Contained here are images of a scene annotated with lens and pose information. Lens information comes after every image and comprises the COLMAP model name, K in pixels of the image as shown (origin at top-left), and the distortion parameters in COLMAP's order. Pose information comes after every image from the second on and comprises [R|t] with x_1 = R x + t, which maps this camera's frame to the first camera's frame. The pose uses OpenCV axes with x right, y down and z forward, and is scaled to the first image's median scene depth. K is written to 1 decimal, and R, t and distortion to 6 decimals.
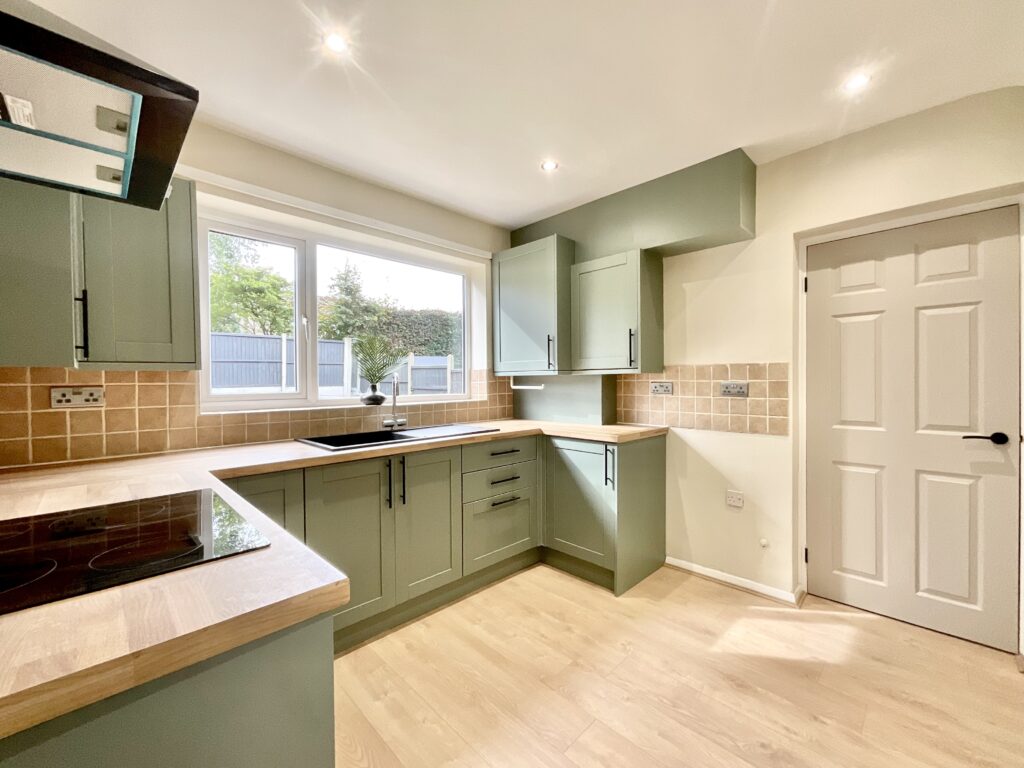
lens RADIAL K [[419.0, 0, 512.0], [0, 419.0, 384.0], [0, 0, 1]] dist [-0.001763, 0.000394]
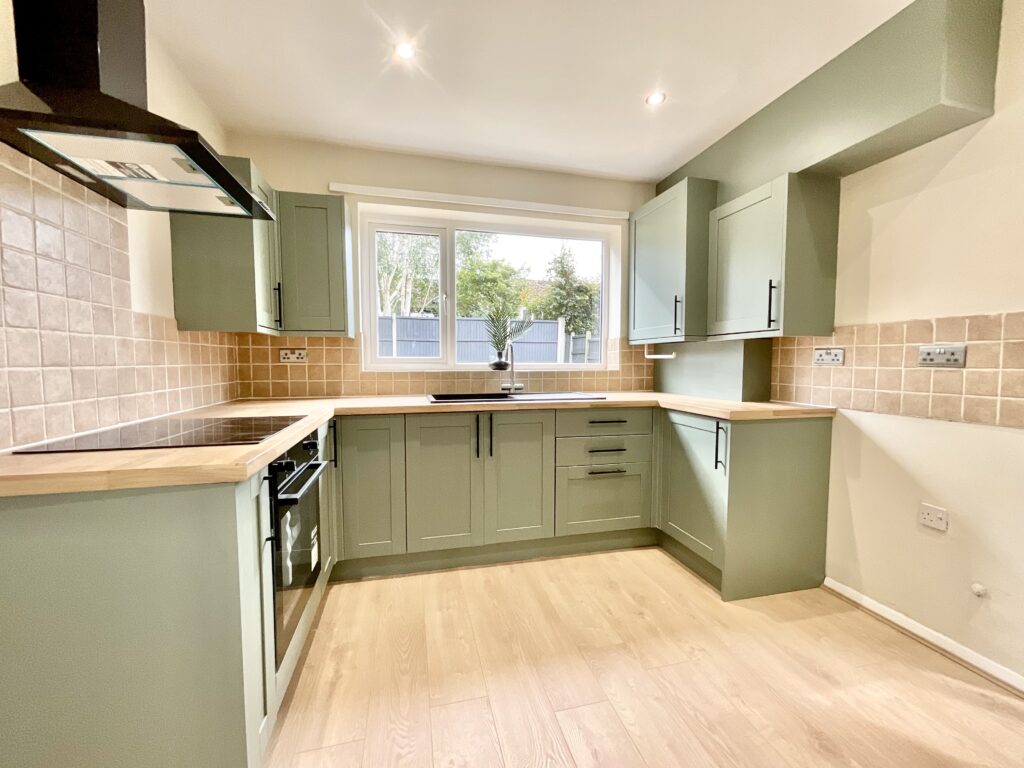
lens RADIAL K [[419.0, 0, 512.0], [0, 419.0, 384.0], [0, 0, 1]] dist [-0.001763, 0.000394]
pose [[0.857648, 0.036716, -0.512924, 0.272607], [-0.012223, 0.998622, 0.051046, 0.029834], [0.514092, -0.037510, 0.856915, 0.067824]]
